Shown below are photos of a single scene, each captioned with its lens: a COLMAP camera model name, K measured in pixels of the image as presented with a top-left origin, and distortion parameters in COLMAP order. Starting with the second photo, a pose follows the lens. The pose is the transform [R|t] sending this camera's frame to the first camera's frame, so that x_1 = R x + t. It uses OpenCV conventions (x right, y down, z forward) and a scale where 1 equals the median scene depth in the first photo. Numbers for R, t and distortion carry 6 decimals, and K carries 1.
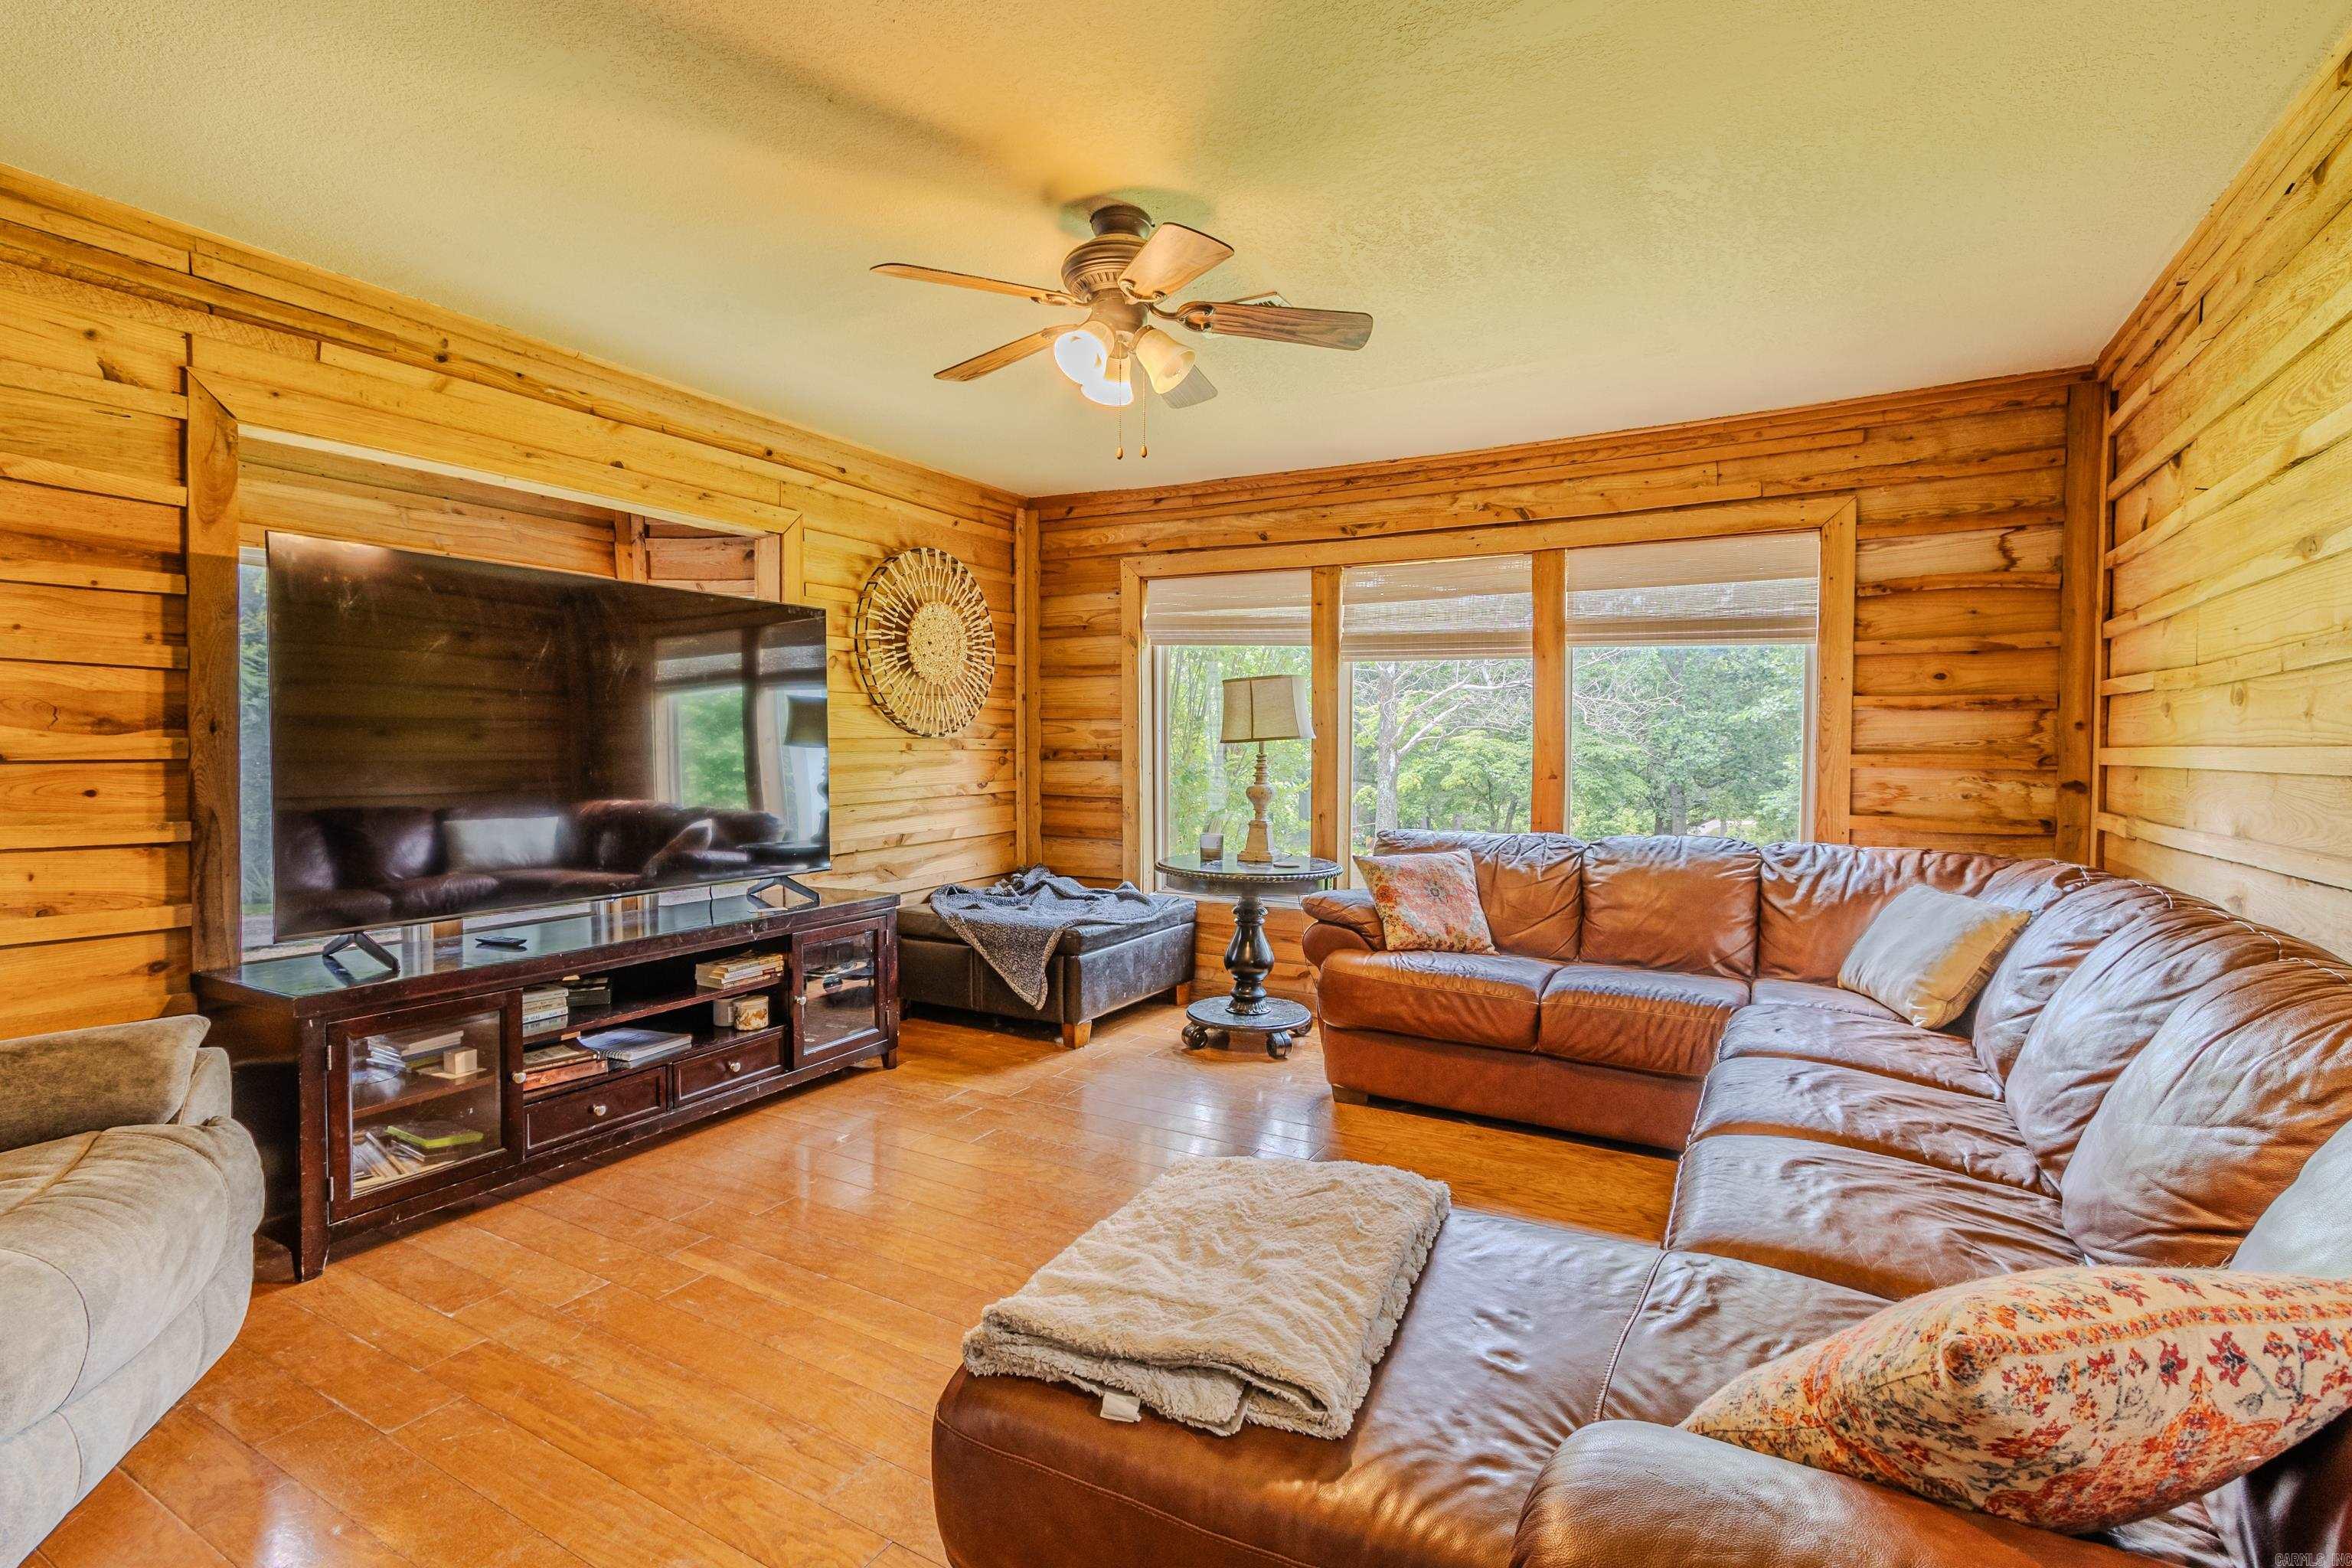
lens RADIAL K [[1087.1, 0, 1175.1], [0, 1087.1, 780.6], [0, 0, 1]] dist [0.005156, -0.002556]
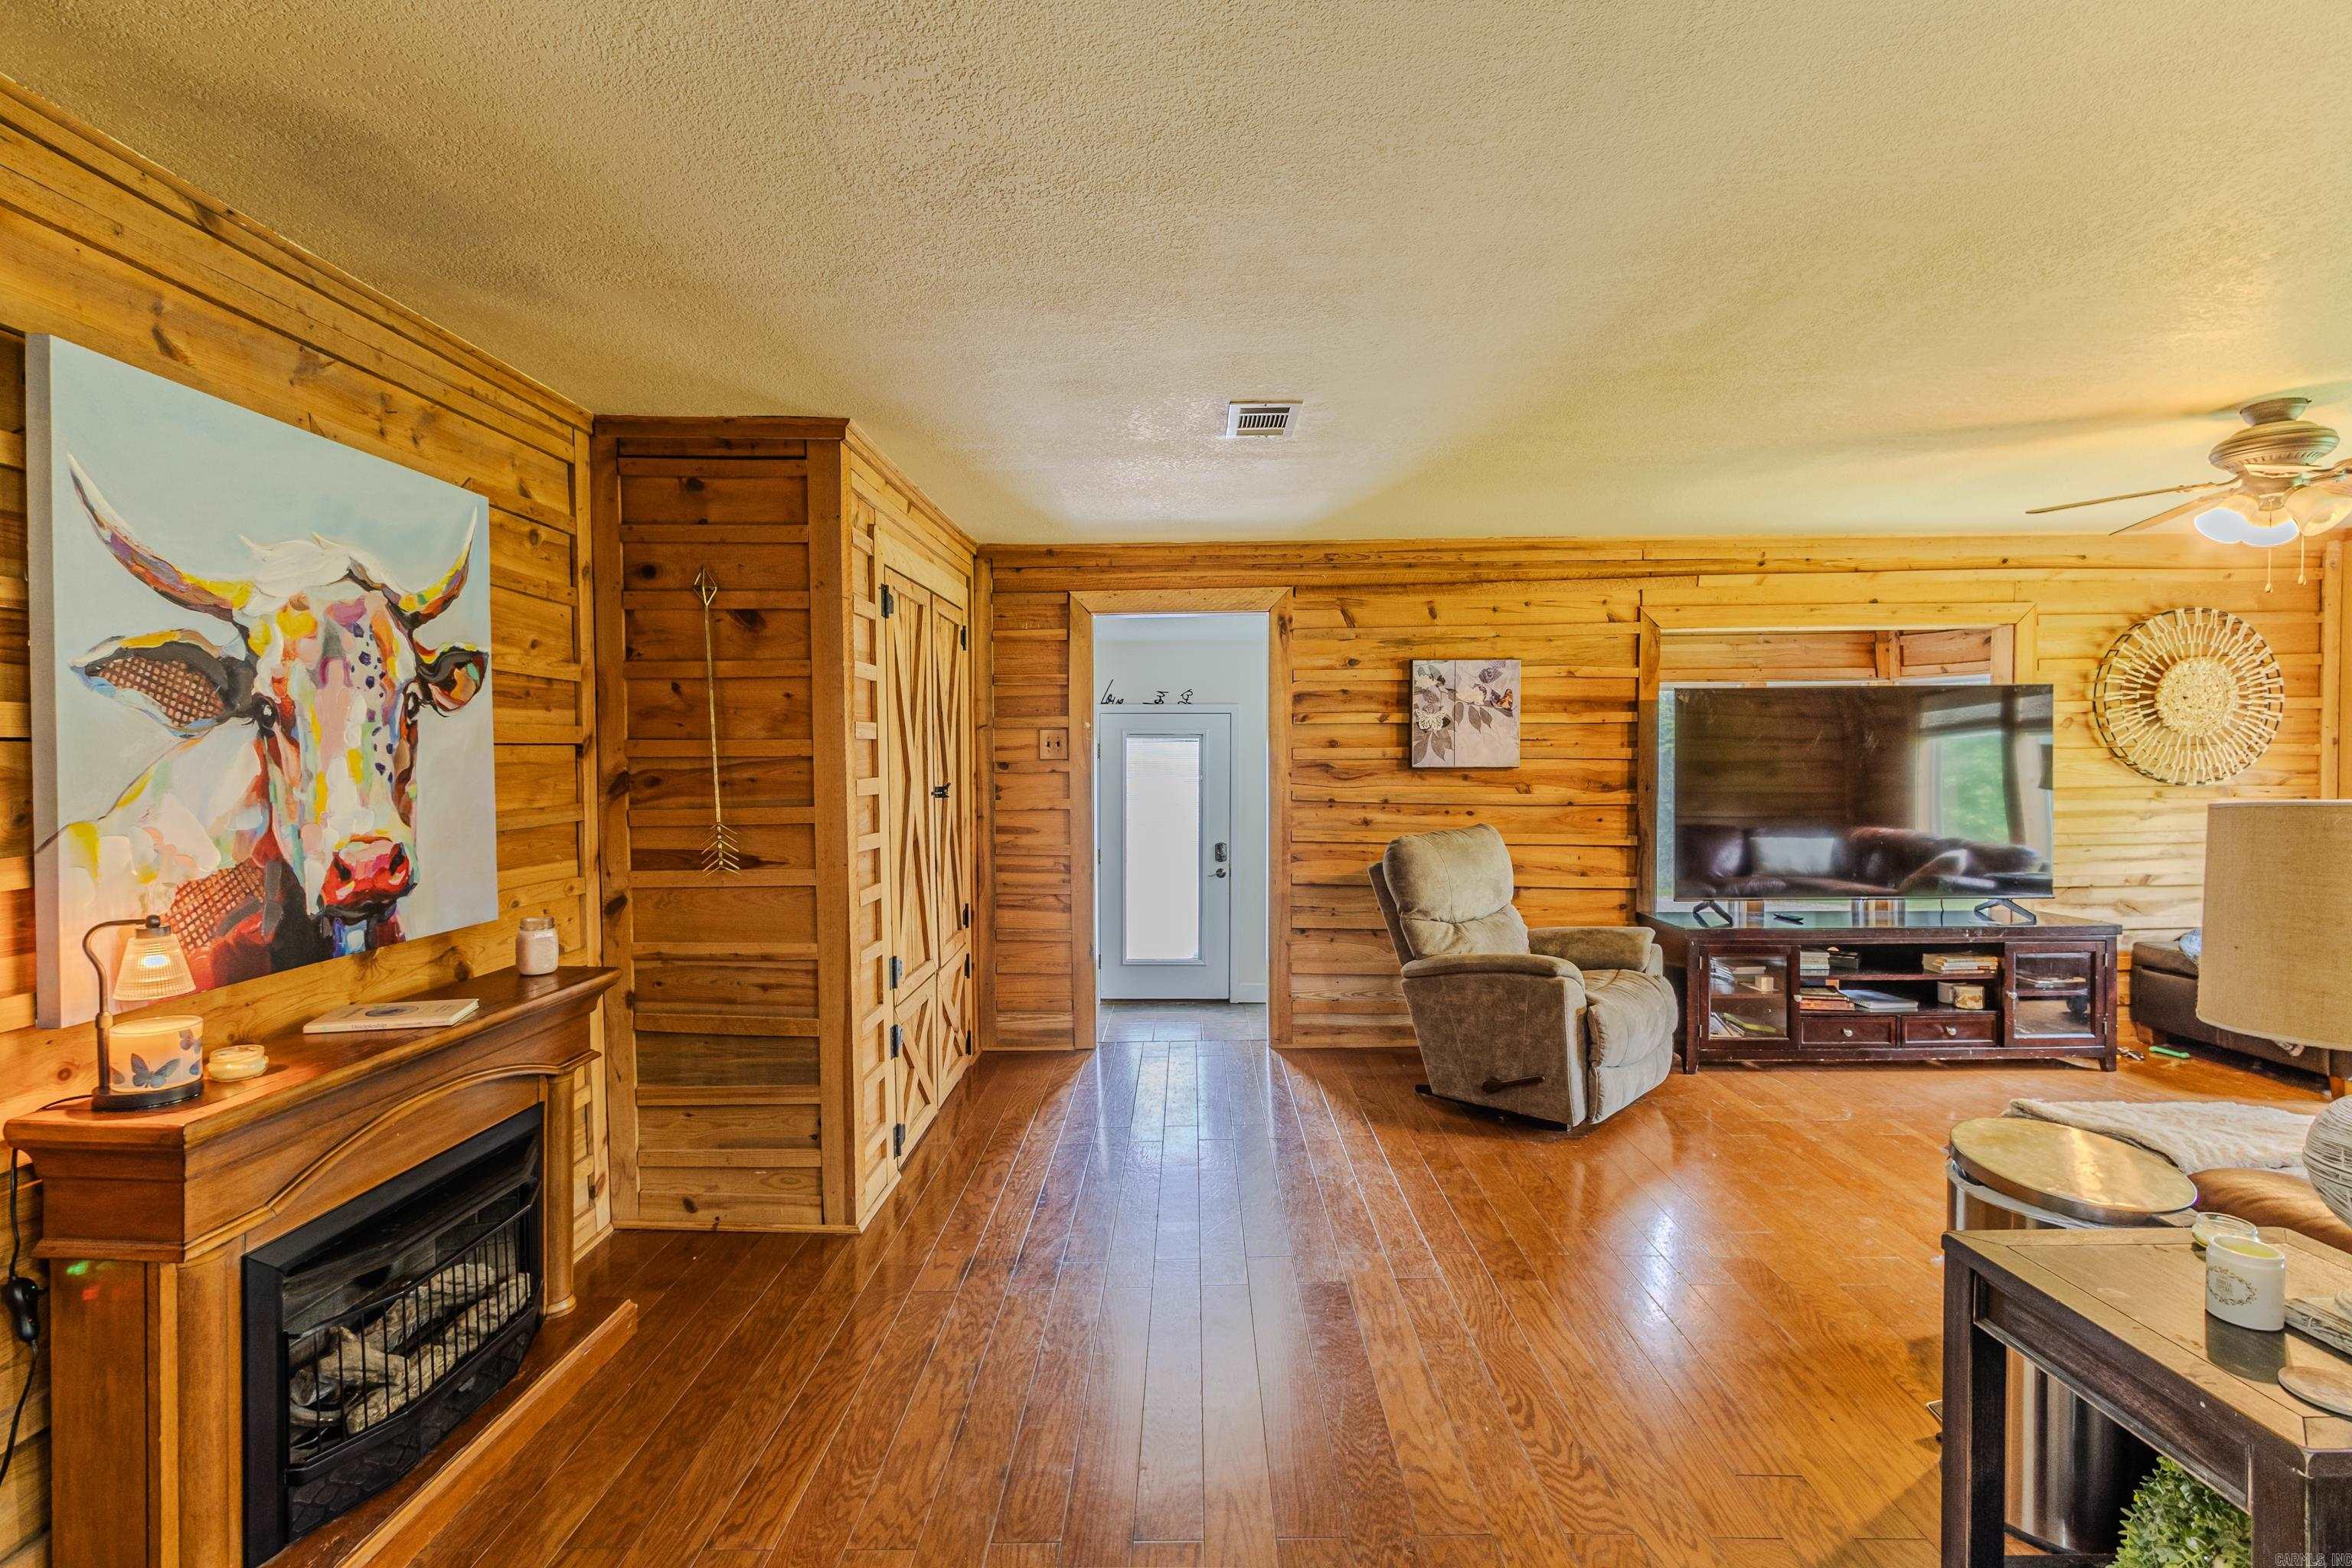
lens RADIAL K [[1087.1, 0, 1175.1], [0, 1087.1, 780.6], [0, 0, 1]] dist [0.005156, -0.002556]
pose [[0.481082, 0.010089, -0.876617, 0.293026], [-0.020186, 0.999796, 0.000429, -0.031894], [0.876443, 0.017490, 0.481188, -0.474402]]
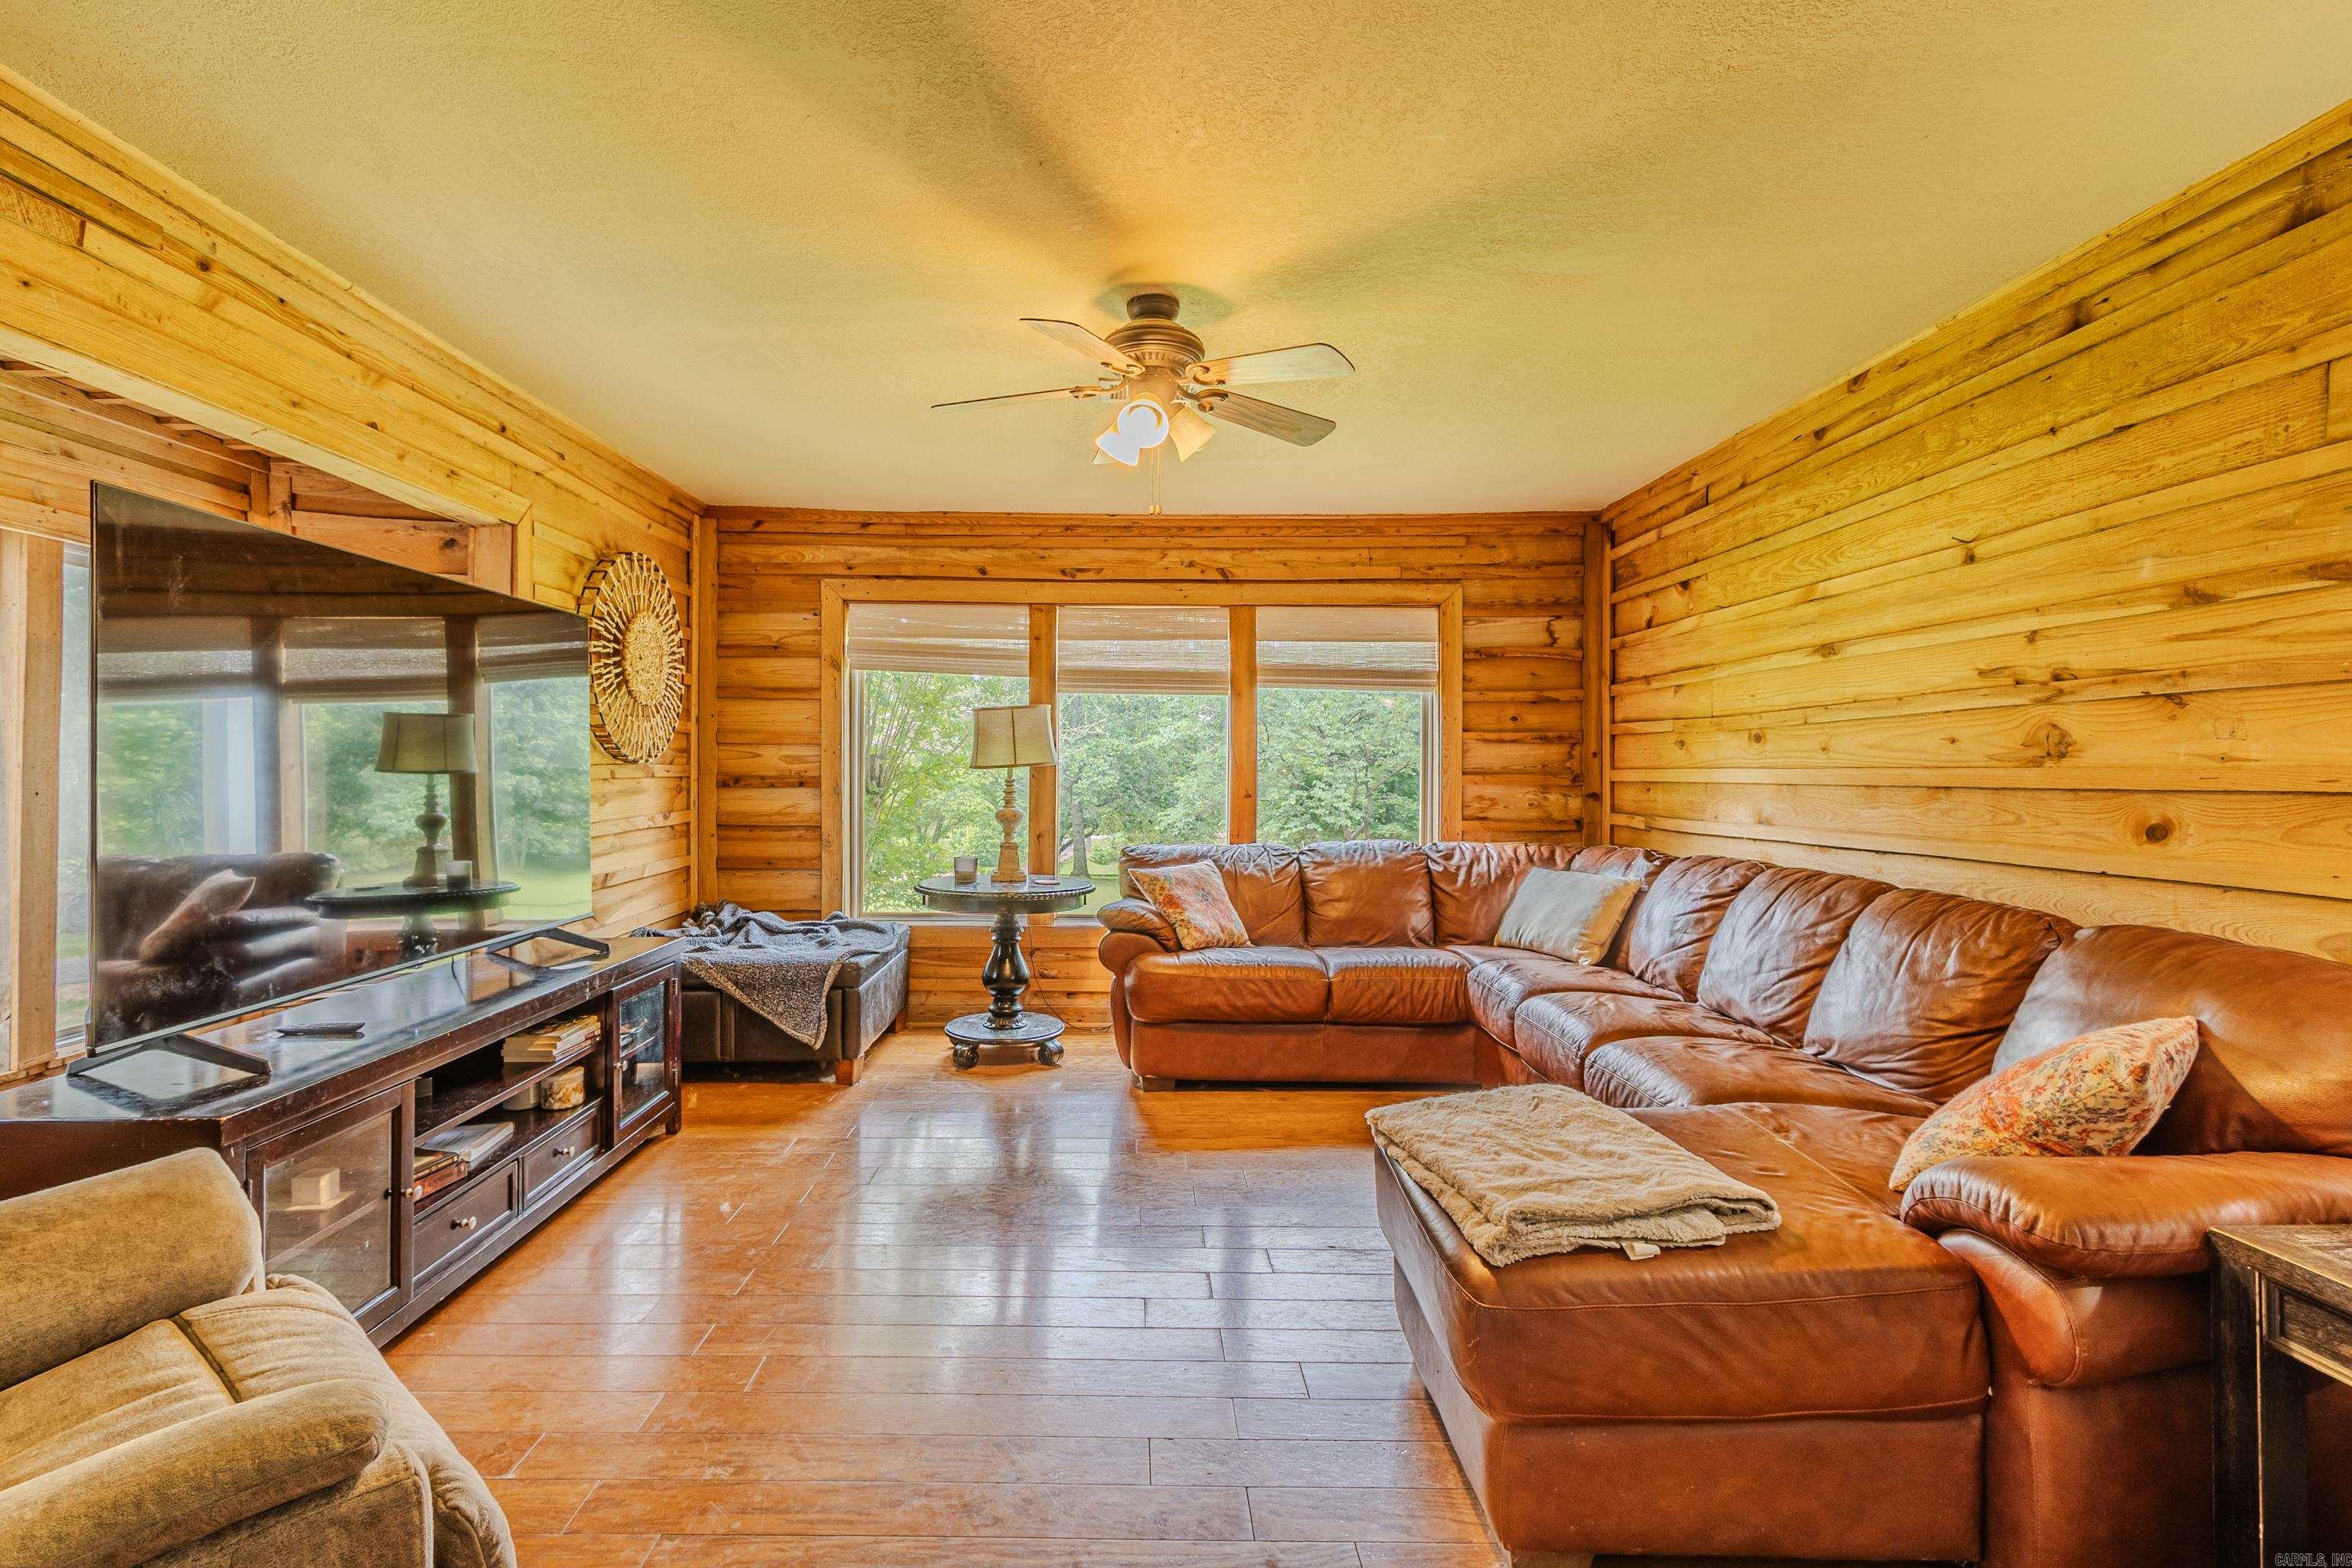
lens RADIAL K [[1085.8, 0, 1142.6], [0, 1085.8, 773.8], [0, 0, 1]] dist [0.000468, -0.000353]
pose [[0.870995, -0.006571, 0.491249, -0.380791], [0.020328, 0.999536, -0.022672, -0.003501], [-0.490872, 0.029733, 0.870724, 0.026561]]
